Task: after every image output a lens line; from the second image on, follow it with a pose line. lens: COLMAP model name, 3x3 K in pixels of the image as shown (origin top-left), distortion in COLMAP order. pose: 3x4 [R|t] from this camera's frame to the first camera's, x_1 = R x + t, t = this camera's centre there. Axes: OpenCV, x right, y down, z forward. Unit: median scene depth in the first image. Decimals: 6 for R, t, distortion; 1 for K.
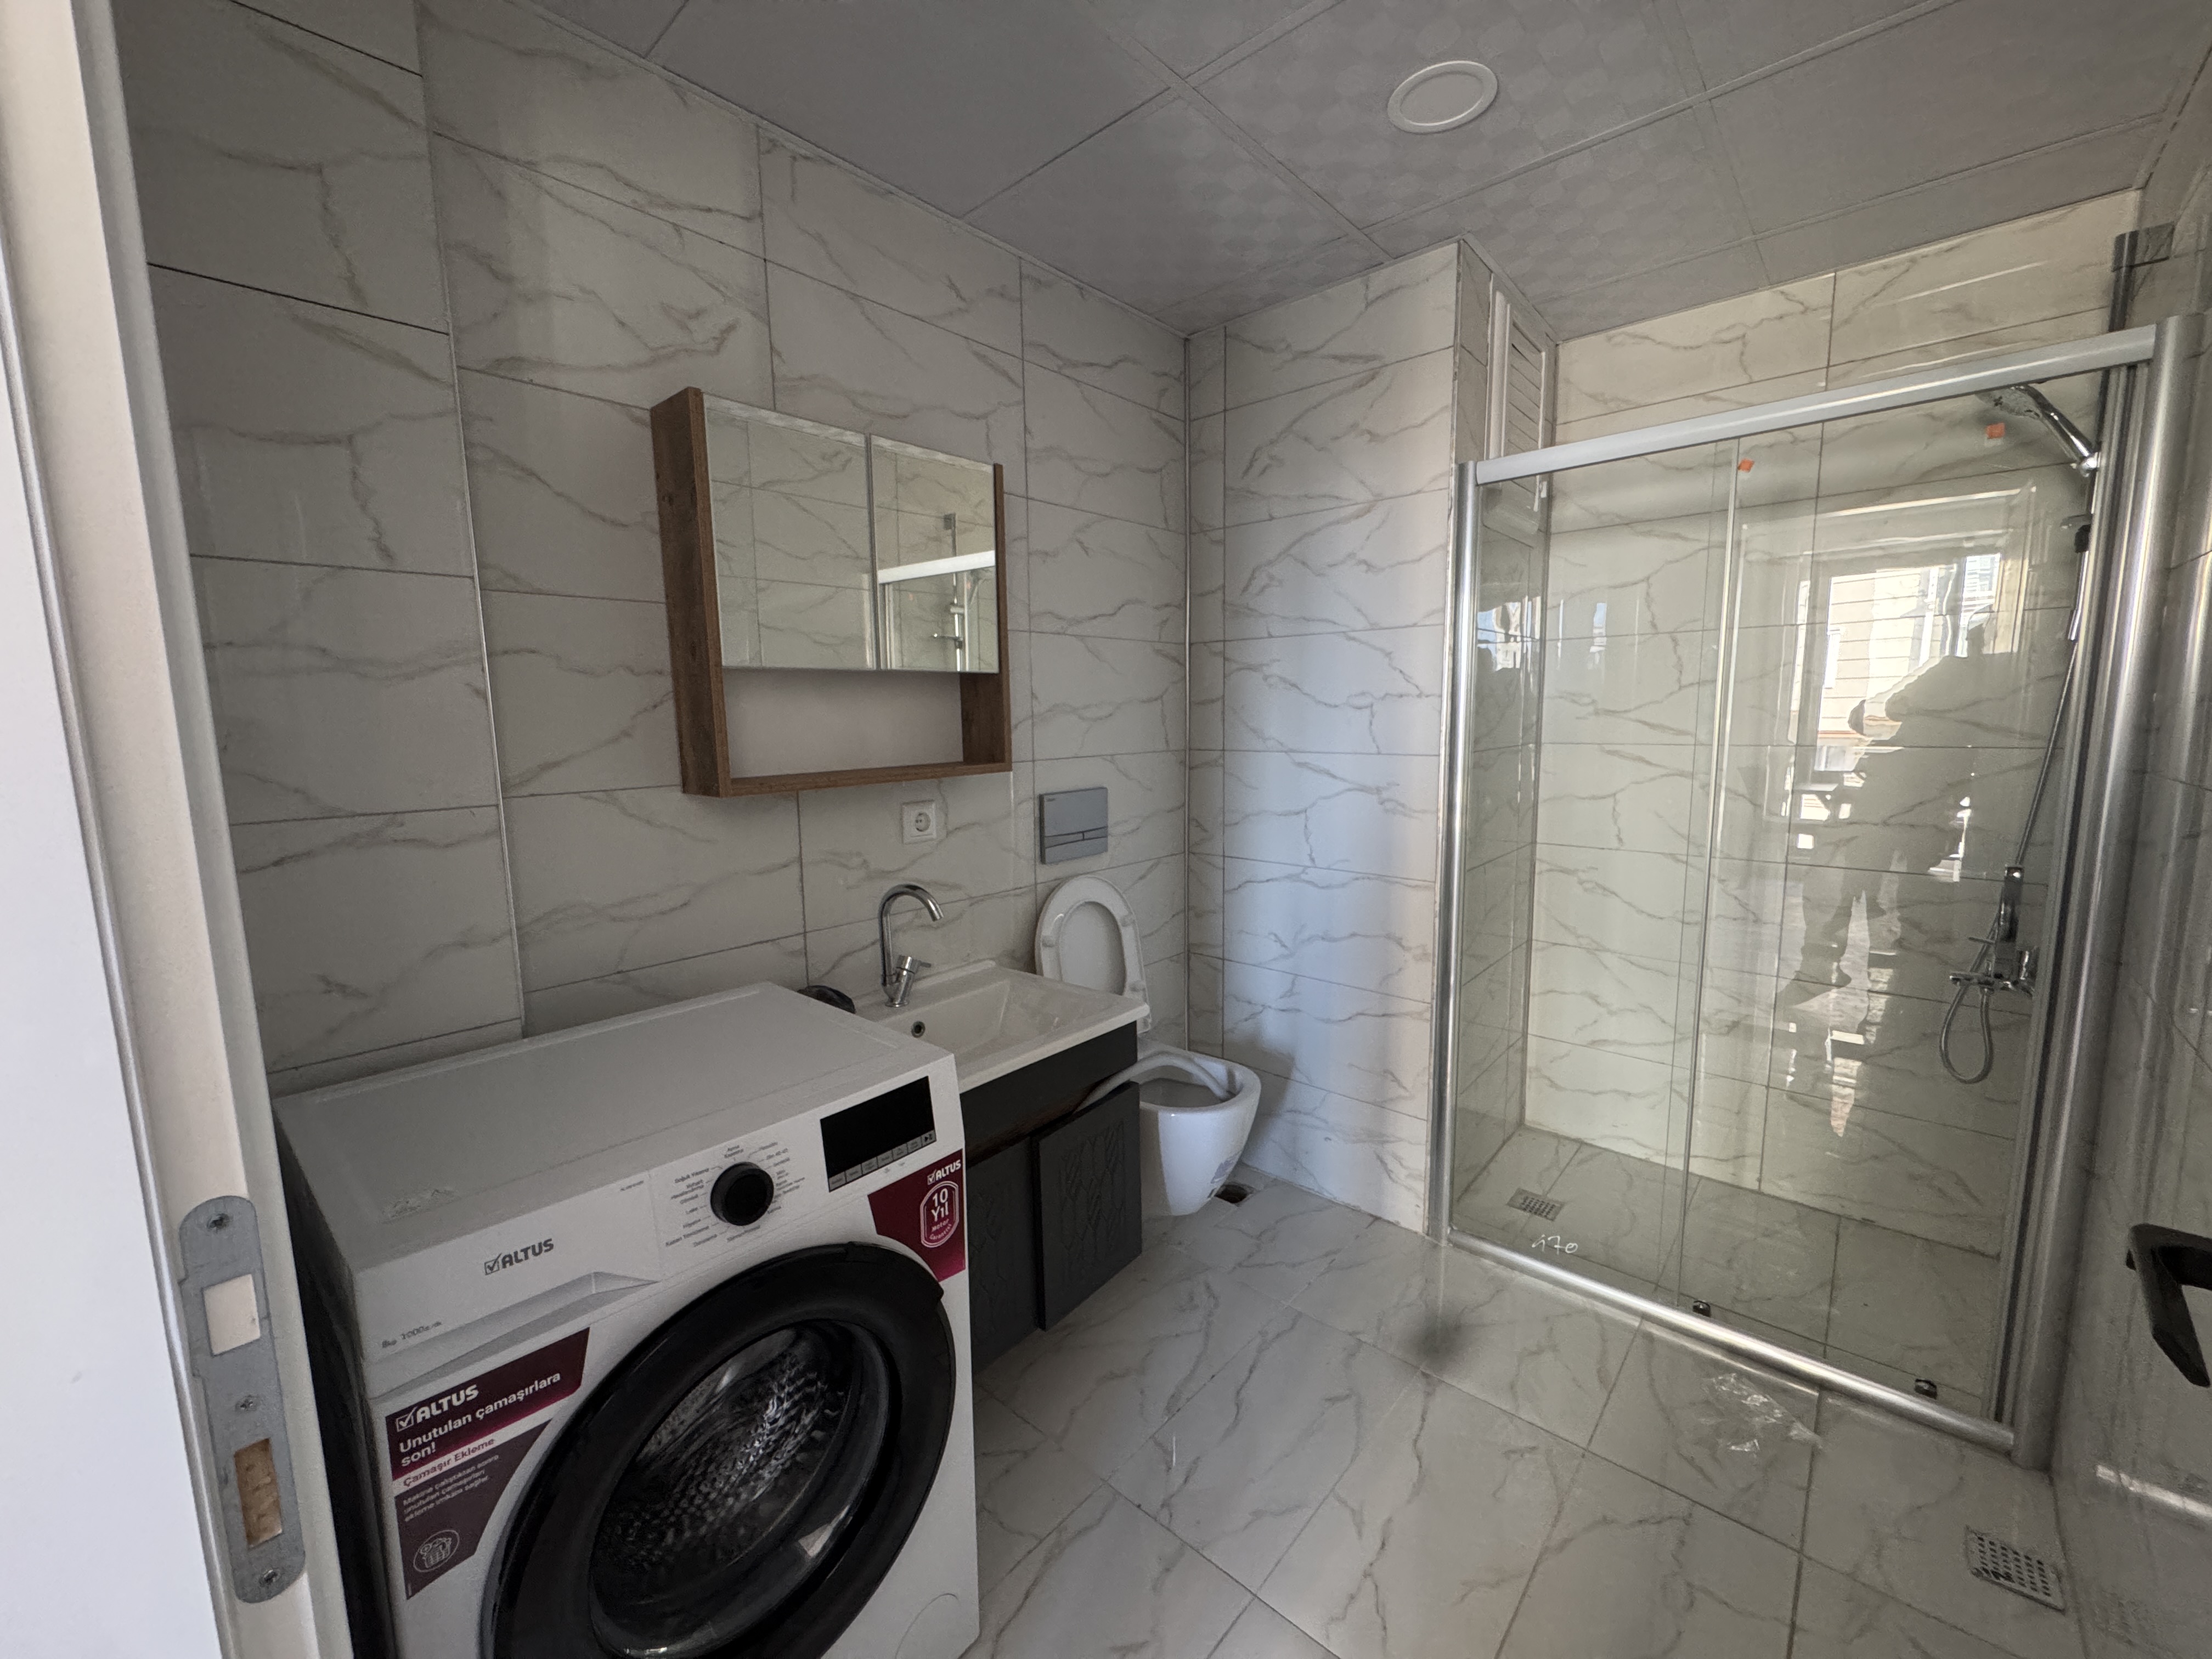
lens RADIAL K [[884.9, 0, 1105.0], [0, 884.9, 828.4], [0, 0, 1]] dist [-0.001733, -0.000683]
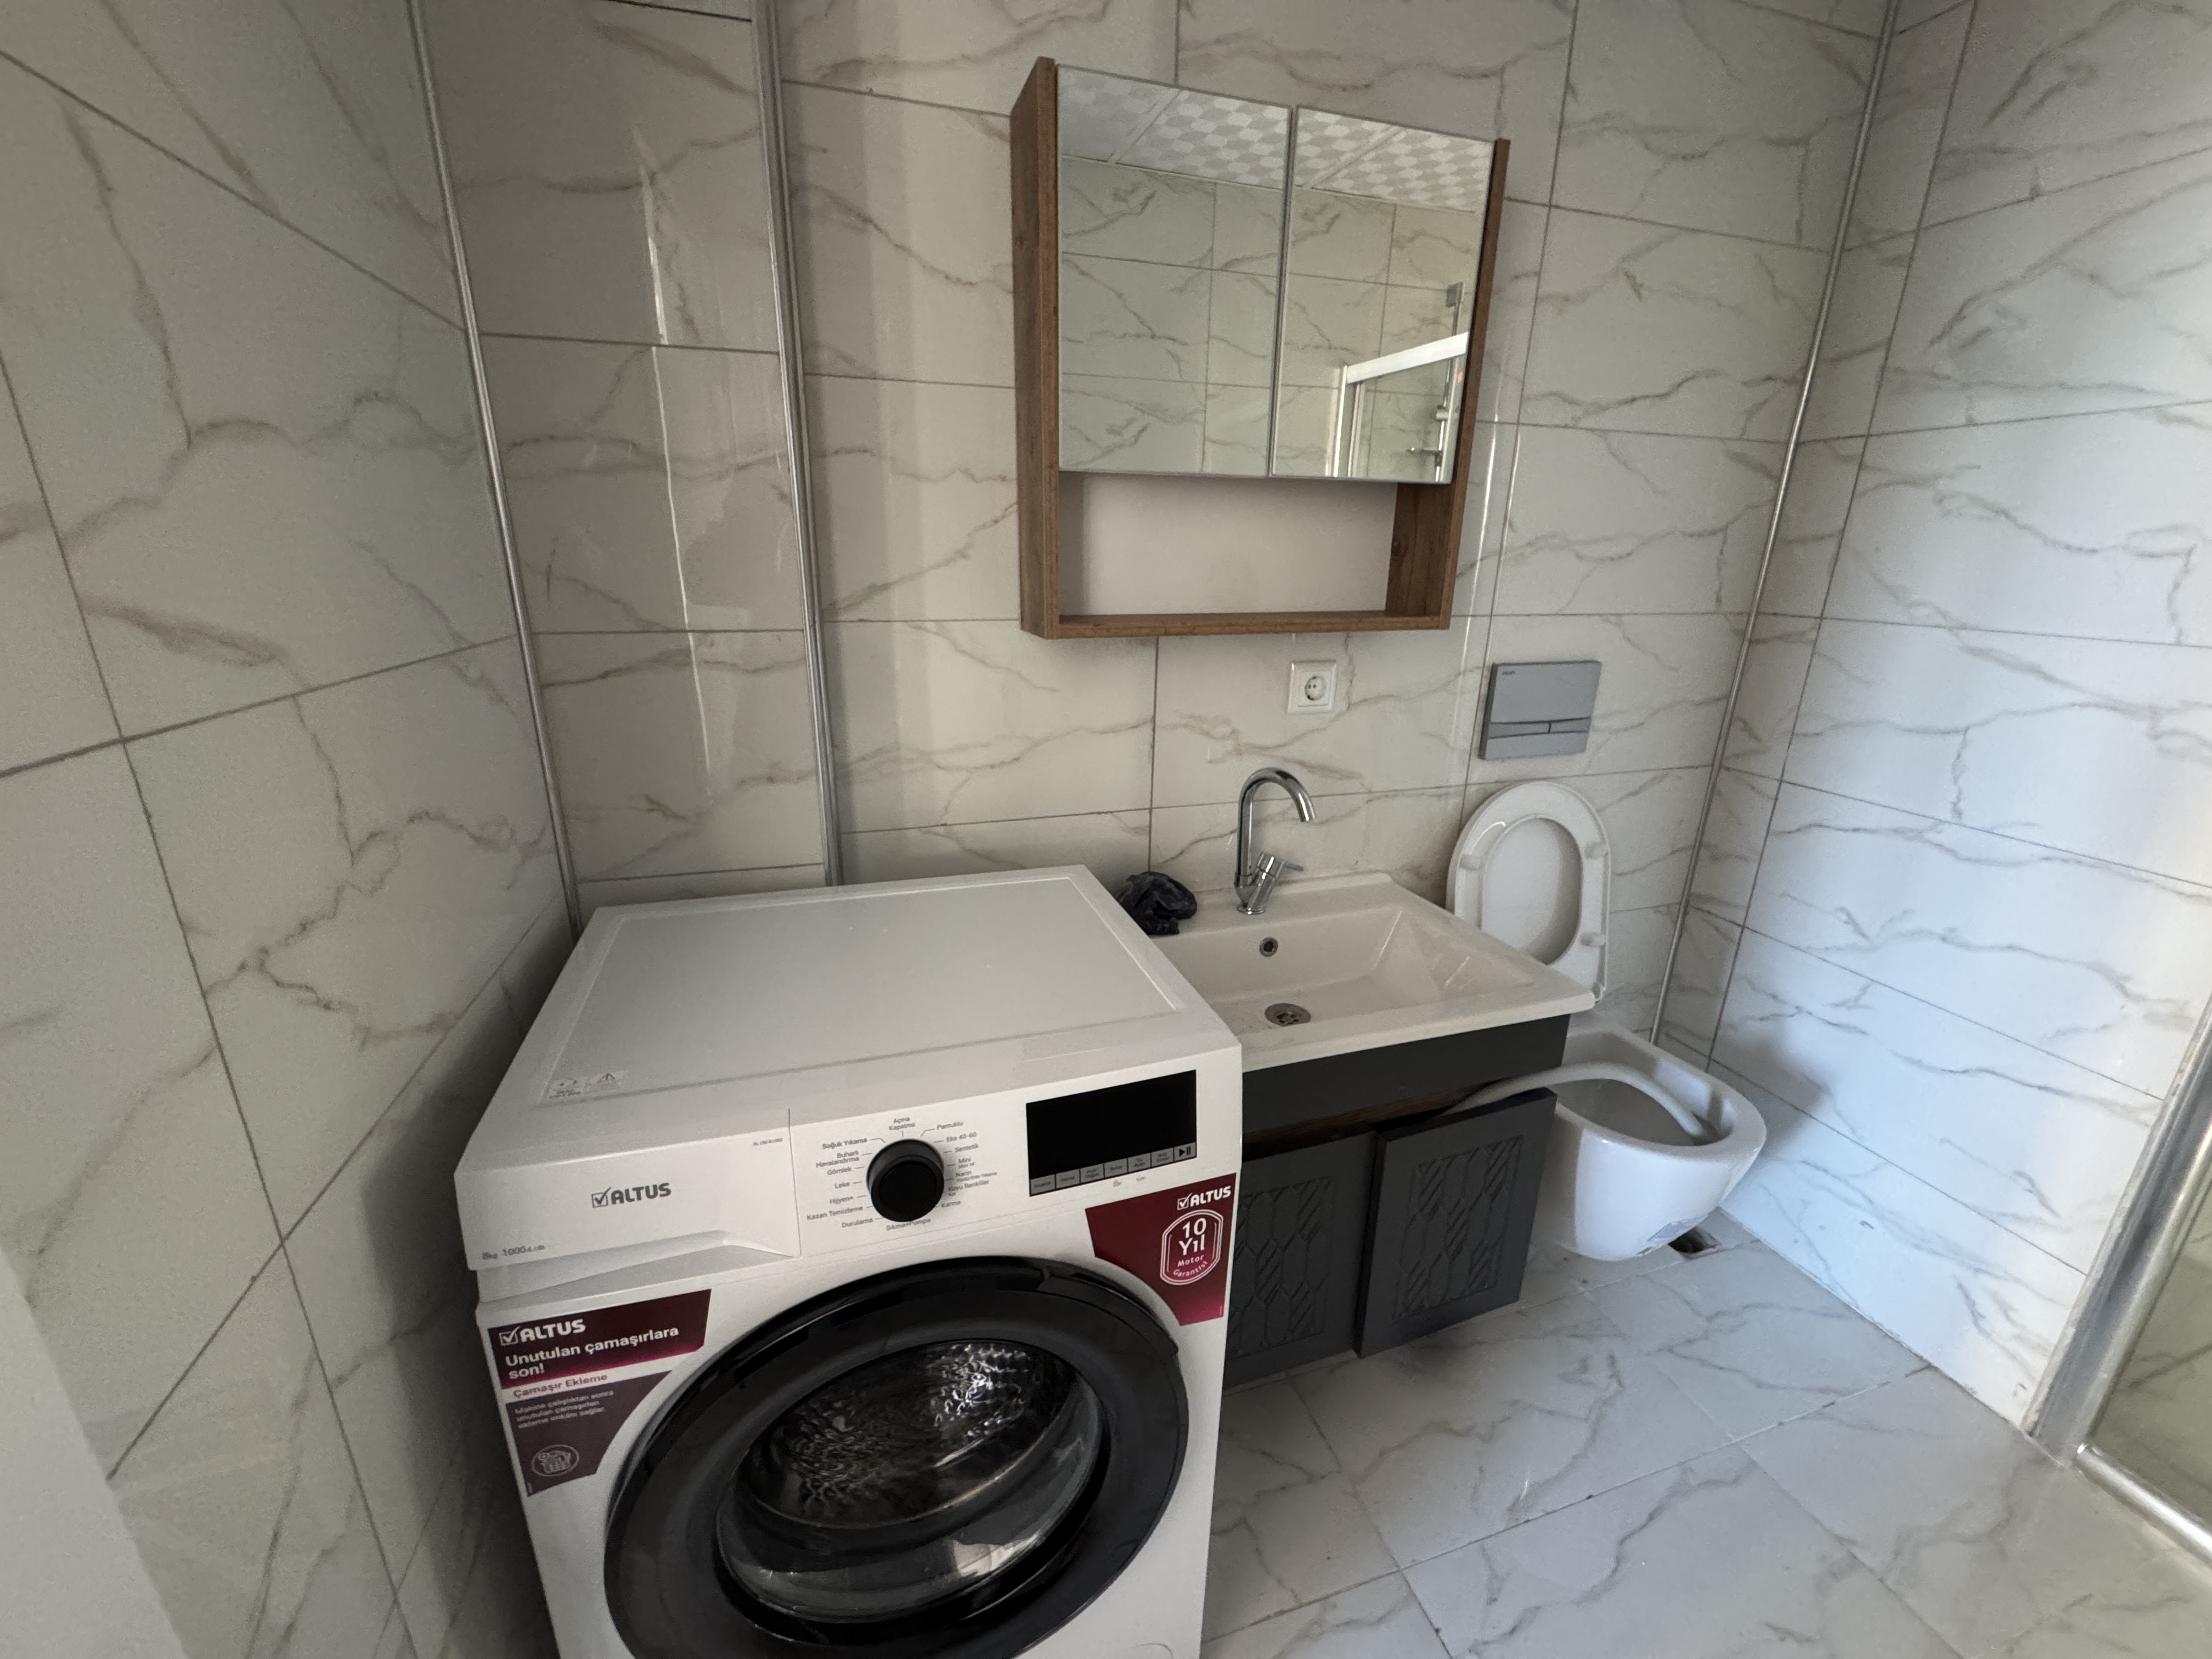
lens RADIAL K [[884.9, 0, 1102.1], [0, 884.9, 830.2], [0, 0, 1]] dist [-0.001733, -0.000683]
pose [[0.863068, 0.179050, -0.472286, 0.020757], [-0.093575, 0.975554, 0.198844, -0.024059], [0.496343, -0.127422, 0.858724, 0.244910]]
